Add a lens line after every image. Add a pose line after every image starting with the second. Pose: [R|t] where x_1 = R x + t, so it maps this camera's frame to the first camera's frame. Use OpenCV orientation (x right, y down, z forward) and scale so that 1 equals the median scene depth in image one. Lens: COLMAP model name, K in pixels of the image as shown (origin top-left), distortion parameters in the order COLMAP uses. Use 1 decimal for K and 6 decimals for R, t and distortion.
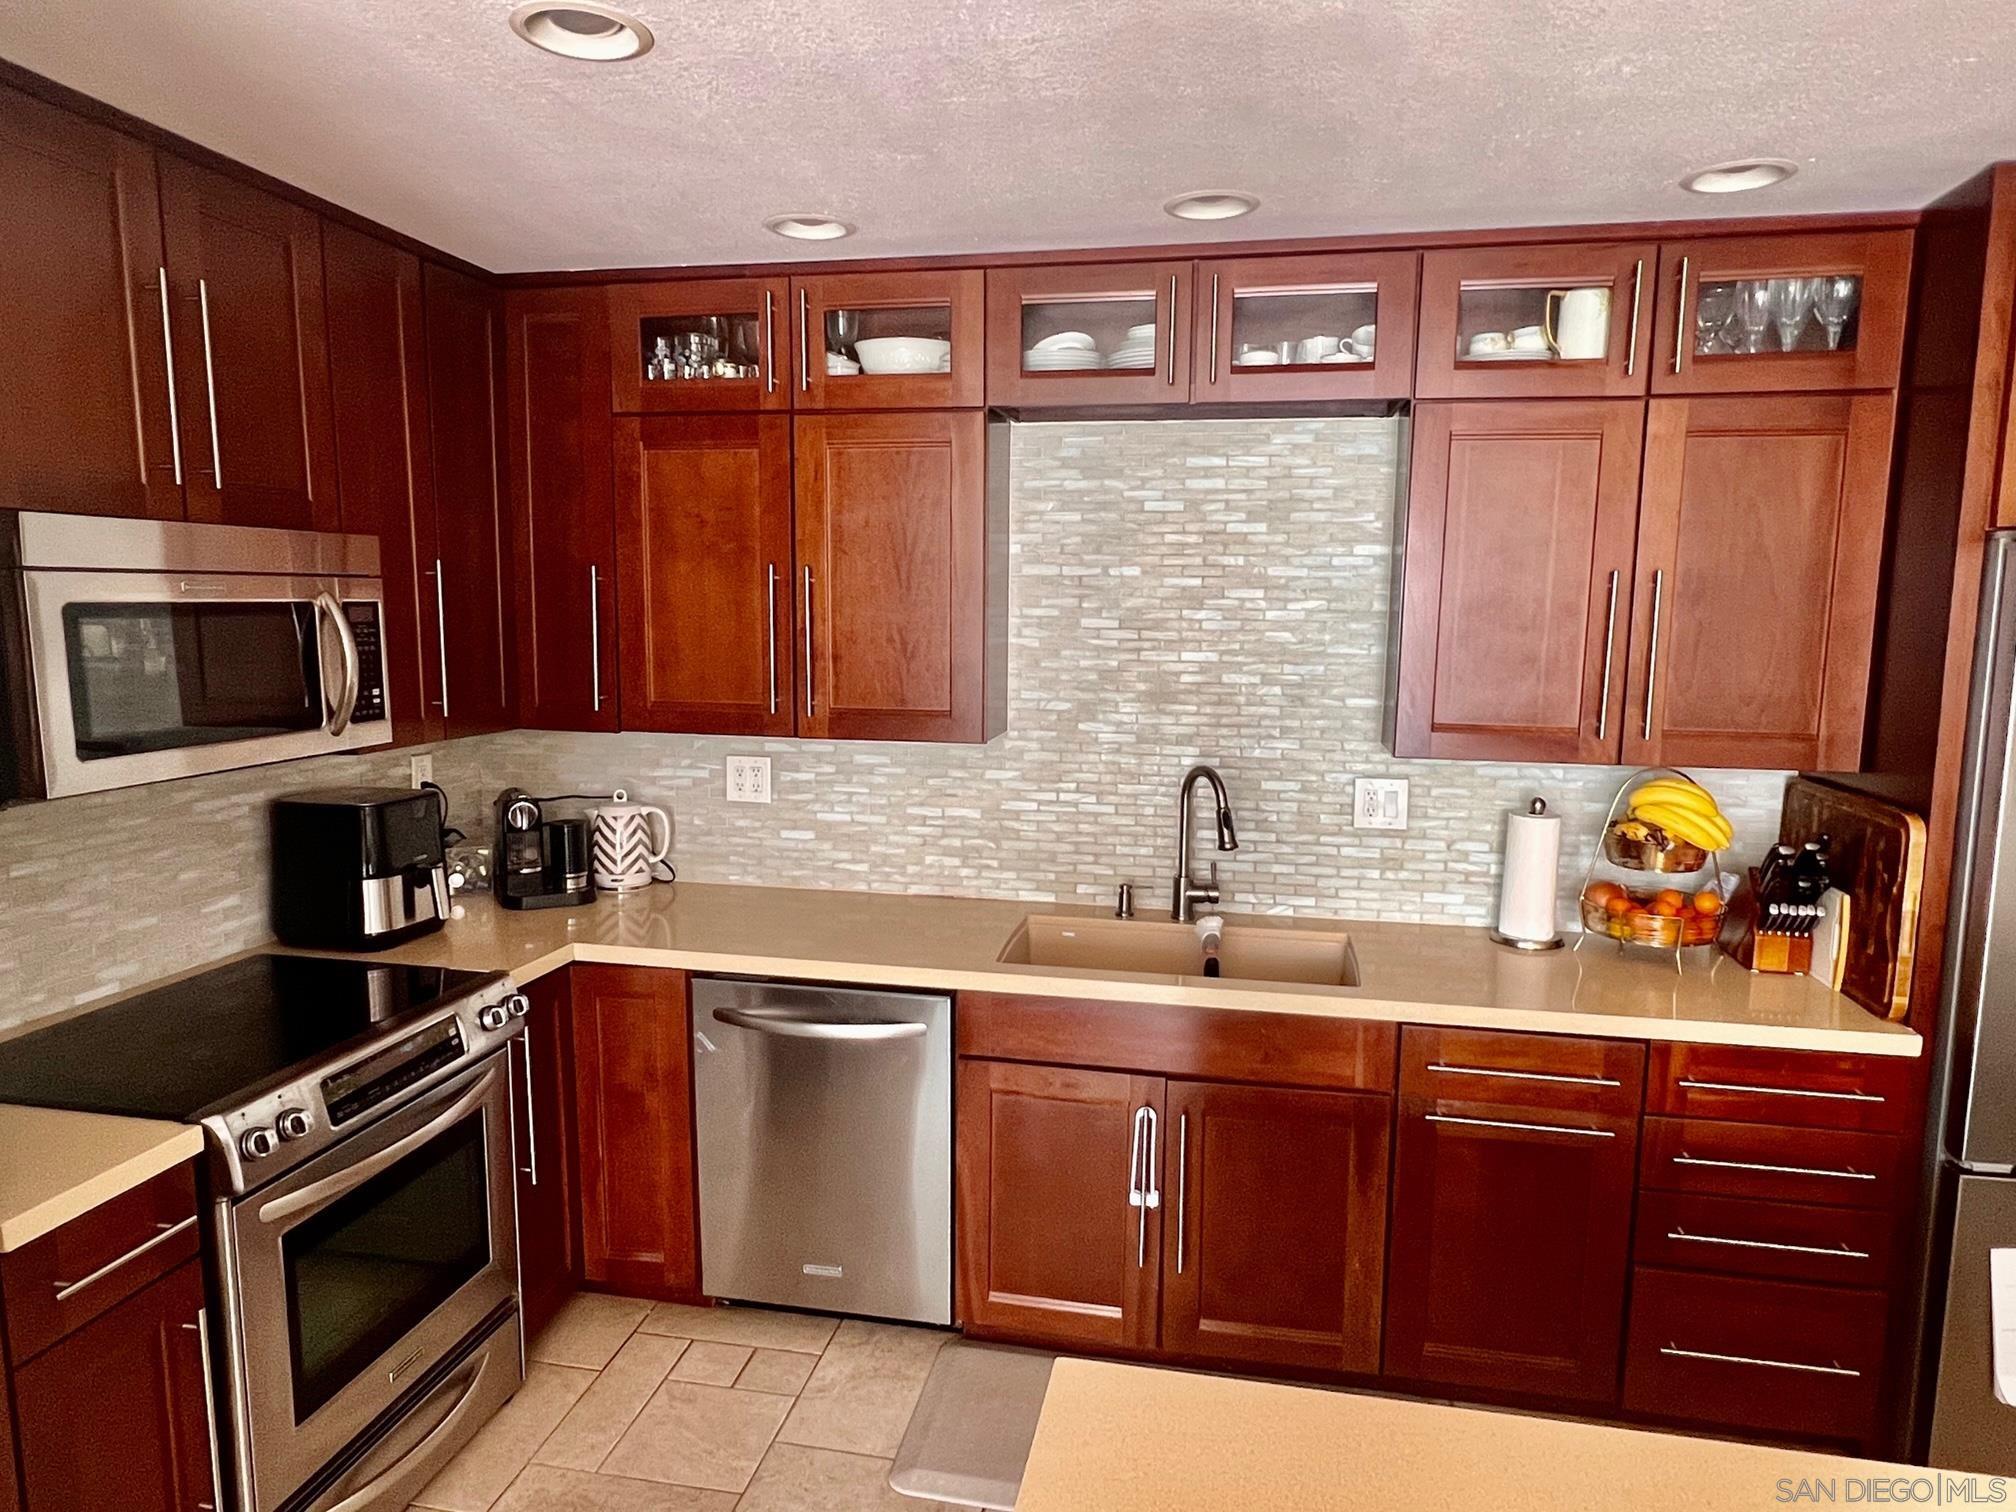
lens RADIAL K [[1266.1, 0, 1006.9], [0, 1266.1, 765.1], [0, 0, 1]] dist [-0.001475, -0.001594]
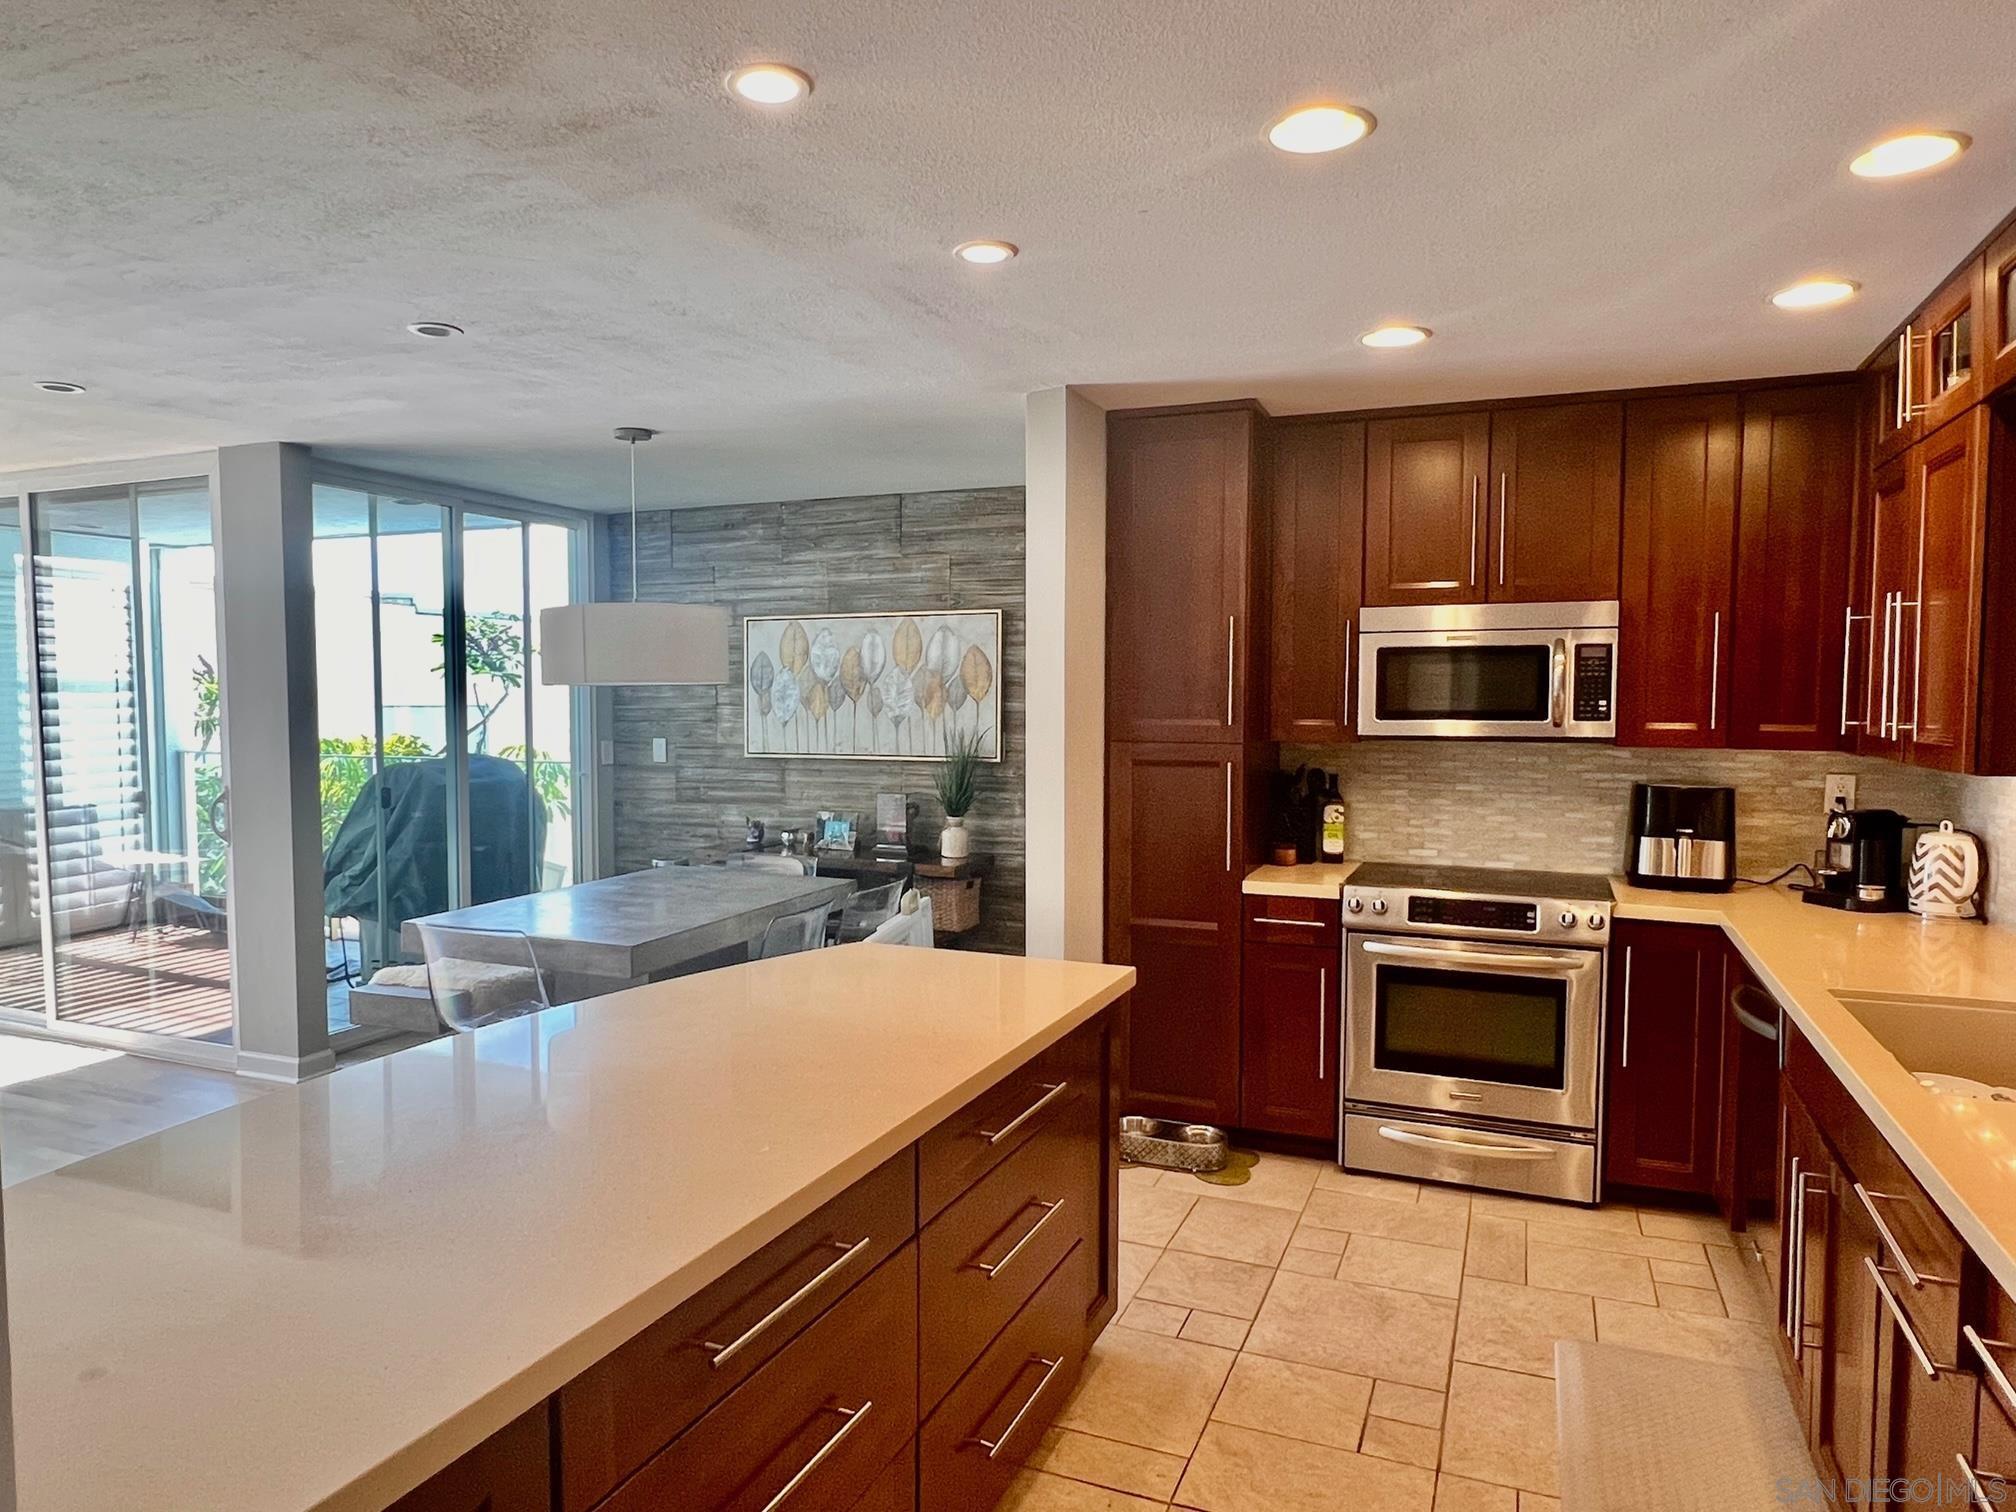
lens RADIAL K [[1266.1, 0, 1000.1], [0, 1266.1, 769.8], [0, 0, 1]] dist [-0.001475, -0.001594]
pose [[-0.197298, 0.049047, -0.979116, 0.925021], [-0.129990, 0.988620, 0.075717, 0.001046], [0.971687, 0.142214, -0.188678, 0.483030]]
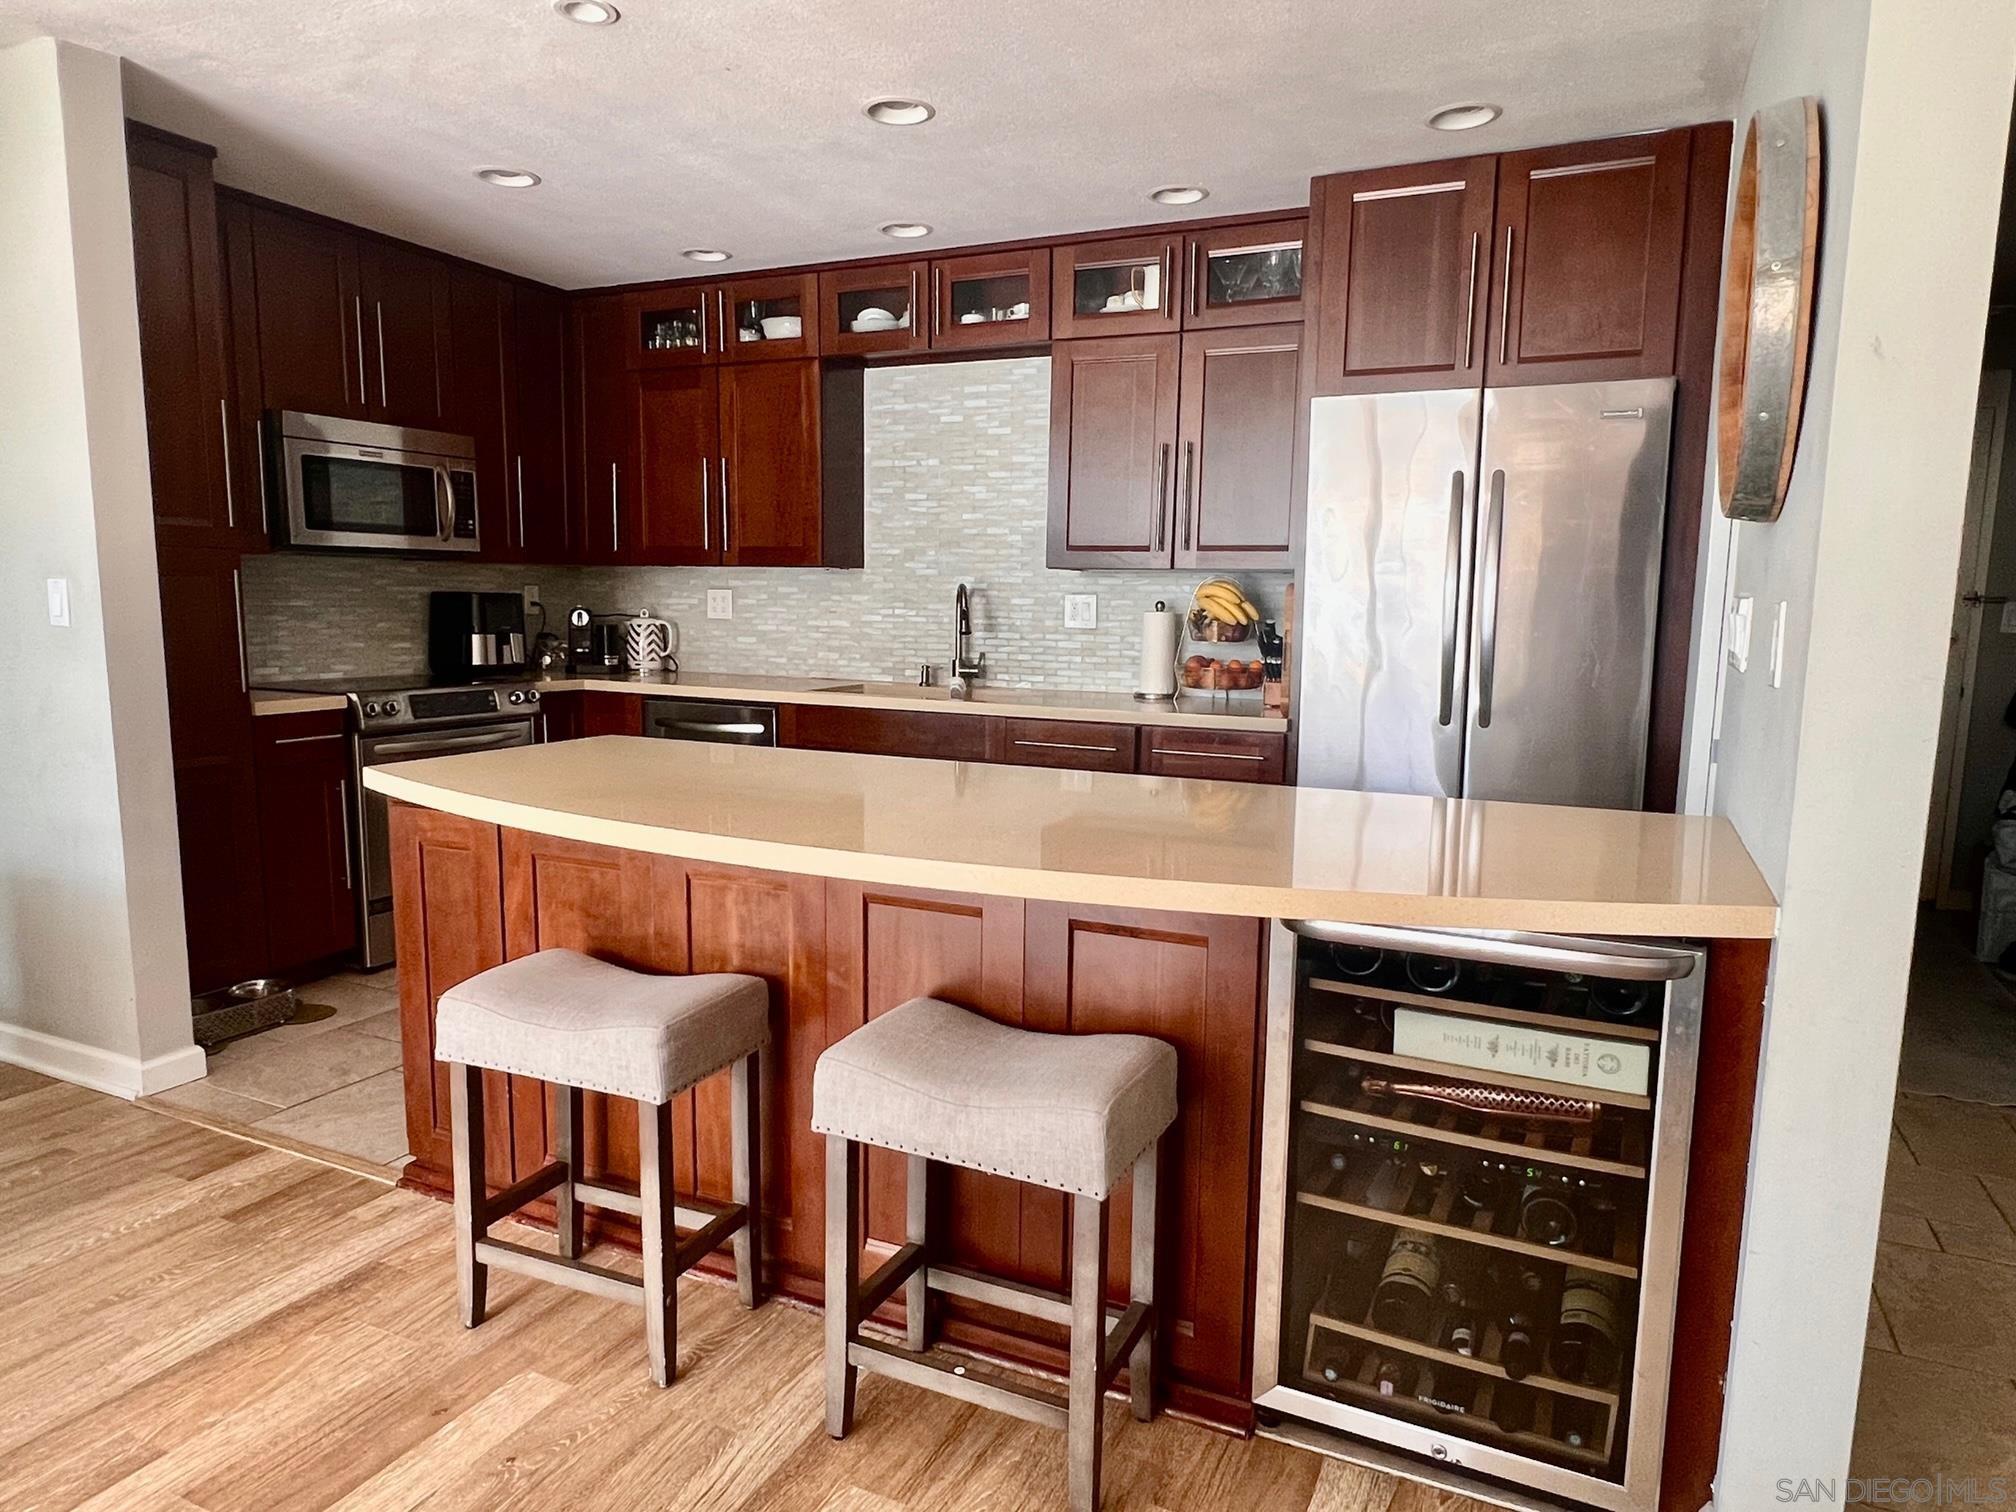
lens RADIAL K [[1266.1, 0, 1001.8], [0, 1266.1, 762.5], [0, 0, 1]] dist [-0.001475, -0.001594]
pose [[0.971441, 0.036738, -0.234418, 0.563941], [-0.036153, 0.999323, 0.006795, 0.203387], [0.234509, 0.001874, 0.972112, -0.490835]]
